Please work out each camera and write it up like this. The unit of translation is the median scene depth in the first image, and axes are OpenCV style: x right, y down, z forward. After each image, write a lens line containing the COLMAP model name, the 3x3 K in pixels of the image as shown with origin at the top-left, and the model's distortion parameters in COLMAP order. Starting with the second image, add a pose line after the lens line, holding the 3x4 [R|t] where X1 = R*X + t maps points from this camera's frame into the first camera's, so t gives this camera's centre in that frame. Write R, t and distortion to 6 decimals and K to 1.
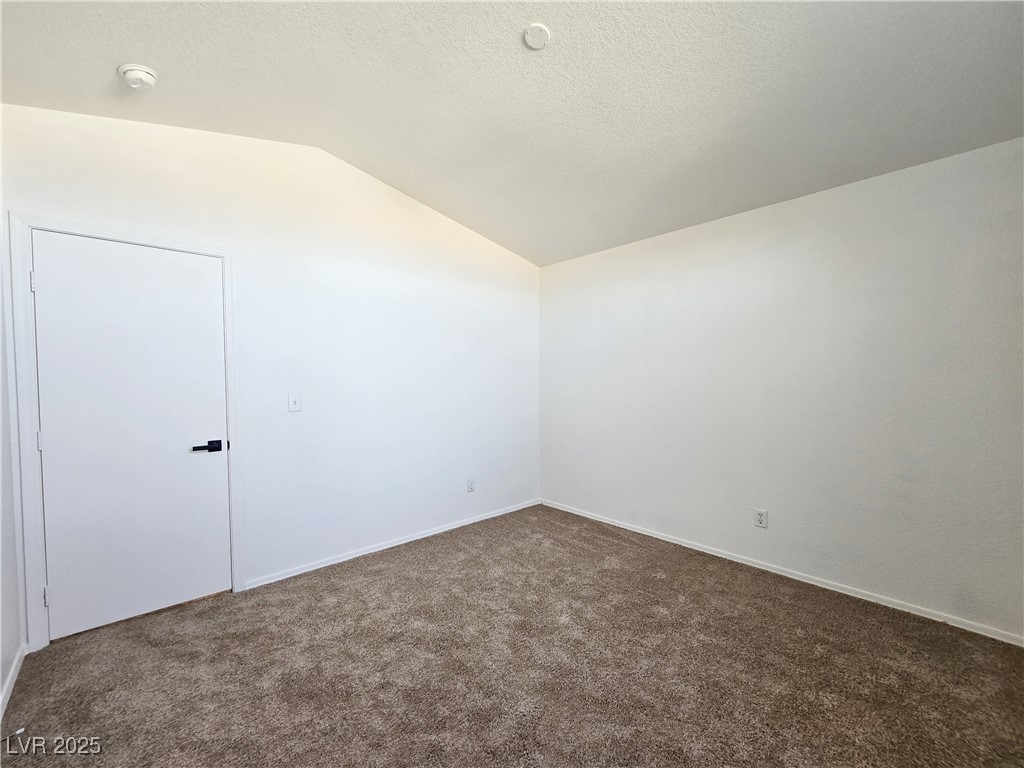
lens RADIAL K [[418.7, 0, 517.0], [0, 418.7, 393.2], [0, 0, 1]] dist [-0.001101, -0.000132]
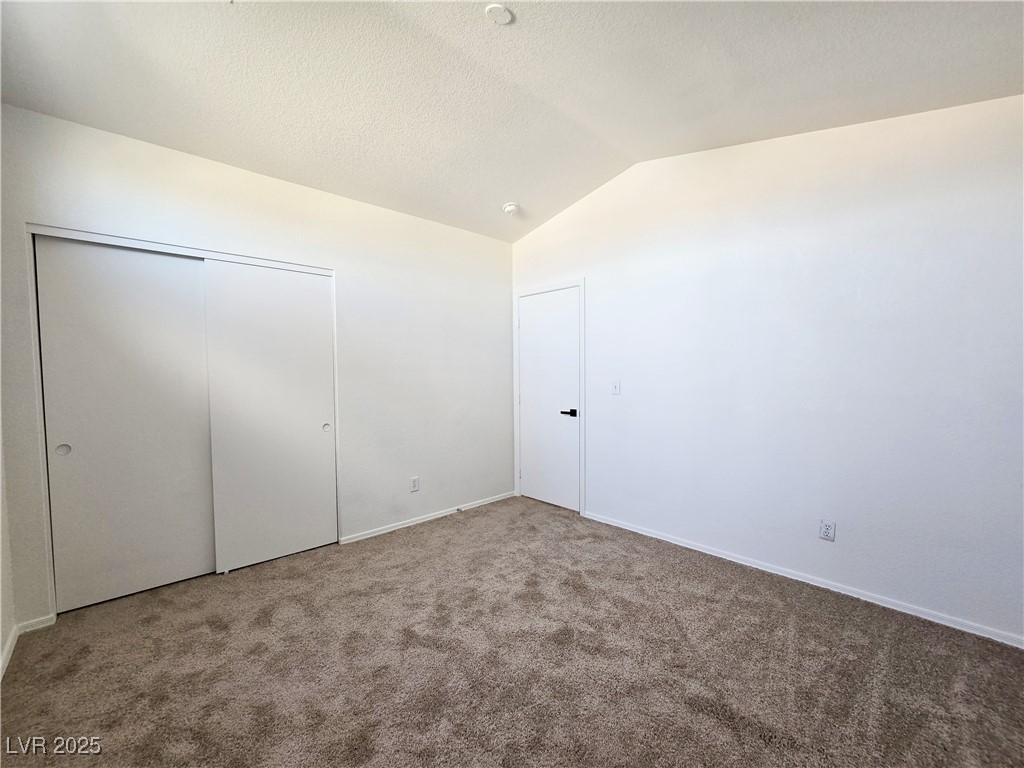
lens RADIAL K [[418.7, 0, 517.0], [0, 418.7, 393.2], [0, 0, 1]] dist [-0.001101, -0.000132]
pose [[0.017597, 0.053553, -0.998410, 0.775030], [-0.026339, 0.998243, 0.053080, -0.019551], [0.999498, 0.025363, 0.018977, 0.760443]]
